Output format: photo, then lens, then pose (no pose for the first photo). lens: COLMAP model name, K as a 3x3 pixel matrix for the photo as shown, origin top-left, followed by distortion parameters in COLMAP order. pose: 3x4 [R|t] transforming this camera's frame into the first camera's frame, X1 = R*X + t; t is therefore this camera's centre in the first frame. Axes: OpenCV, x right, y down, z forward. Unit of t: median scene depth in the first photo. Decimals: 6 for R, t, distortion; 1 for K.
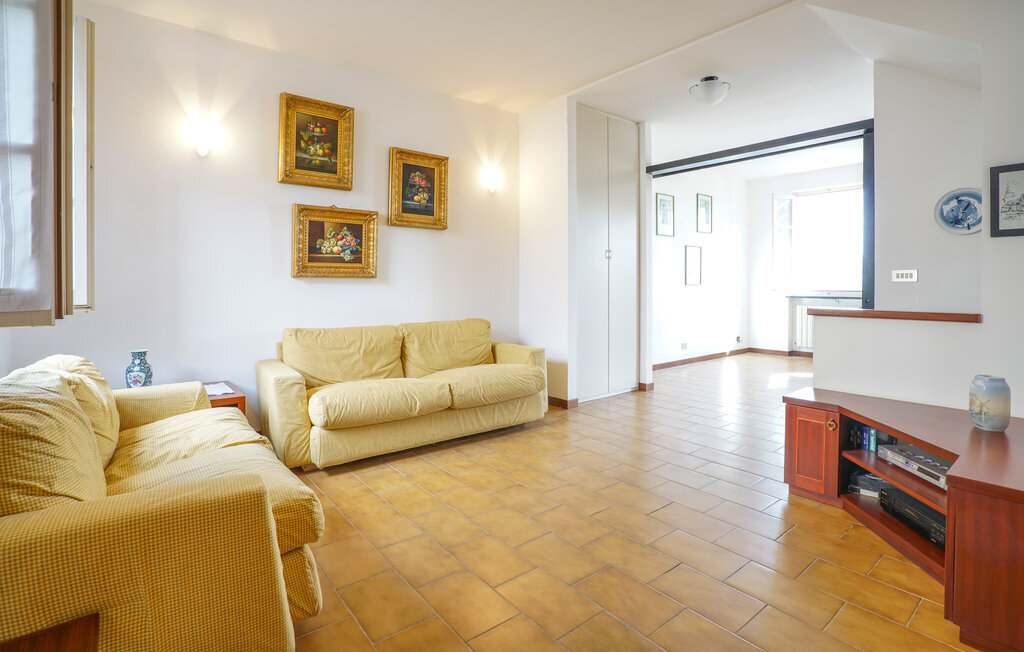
lens RADIAL K [[484.8, 0, 515.9], [0, 484.8, 283.8], [0, 0, 1]] dist [-0.041978, 0.012817]
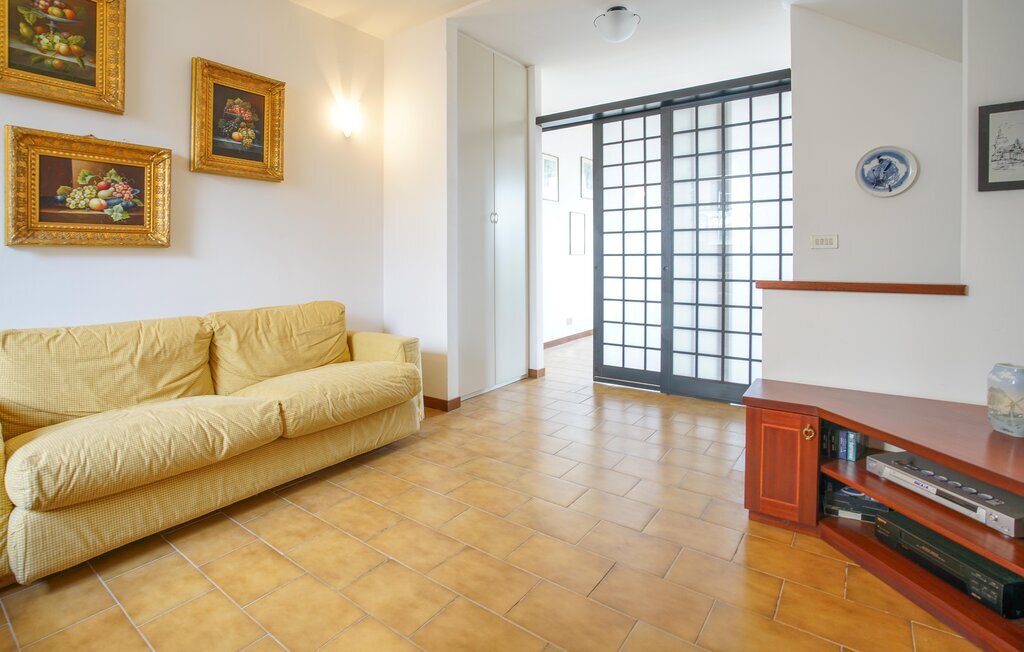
lens RADIAL K [[484.8, 0, 509.9], [0, 484.8, 249.4], [0, 0, 1]] dist [-0.041978, 0.012817]
pose [[0.965261, -0.005038, 0.261240, -0.001228], [0.008475, 0.999892, -0.012034, 0.003610], [-0.261151, 0.013830, 0.965199, 0.251223]]
